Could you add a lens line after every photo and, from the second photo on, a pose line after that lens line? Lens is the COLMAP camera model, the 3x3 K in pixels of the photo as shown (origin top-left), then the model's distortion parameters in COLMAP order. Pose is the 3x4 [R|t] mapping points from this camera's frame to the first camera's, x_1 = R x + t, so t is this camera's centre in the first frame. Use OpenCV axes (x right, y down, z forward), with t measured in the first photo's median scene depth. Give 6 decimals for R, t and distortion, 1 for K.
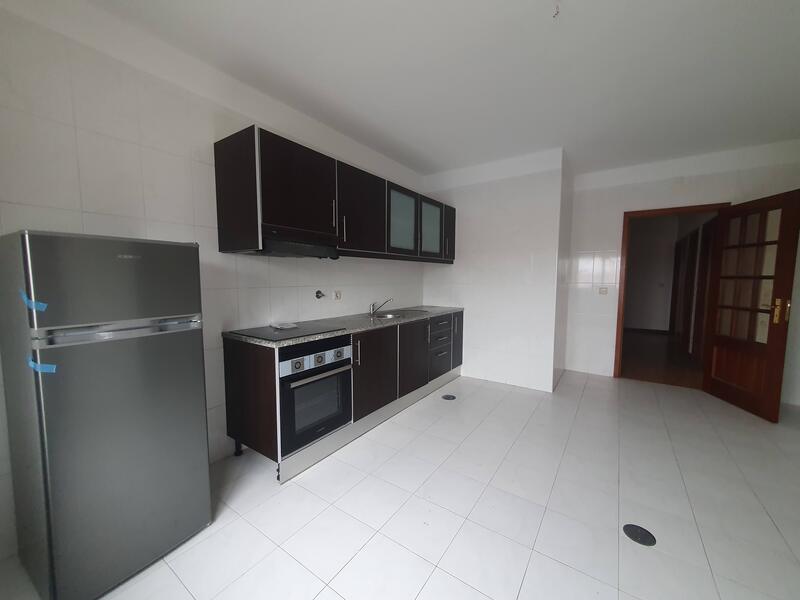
lens RADIAL K [[316.7, 0, 404.5], [0, 316.7, 303.1], [0, 0, 1]] dist [0.011809, 0.002066]
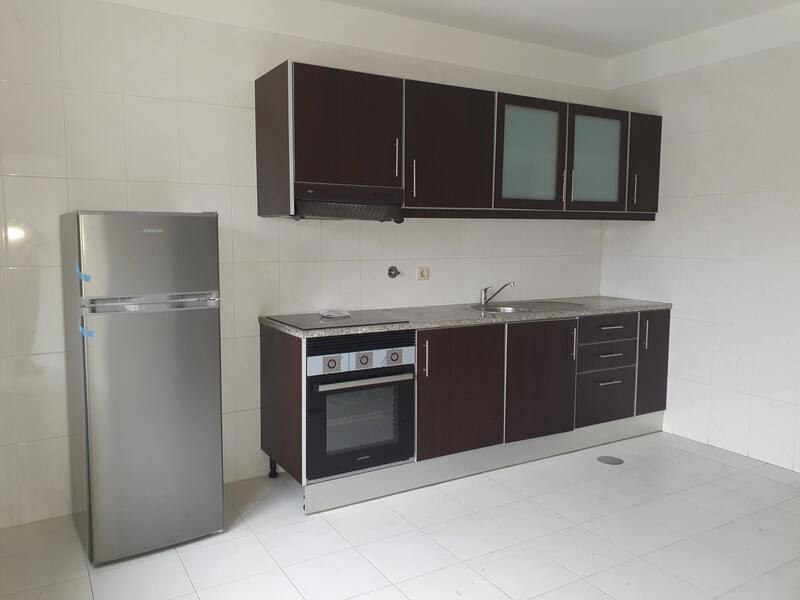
lens RADIAL K [[632.2, 0, 398.5], [0, 632.2, 293.3], [0, 0, 1]] dist [0.076193, -0.025776]
pose [[0.910271, 0.038431, -0.412224, 0.364719], [-0.035135, 0.999261, 0.015574, -0.003983], [0.412518, 0.000307, 0.910949, -0.274989]]
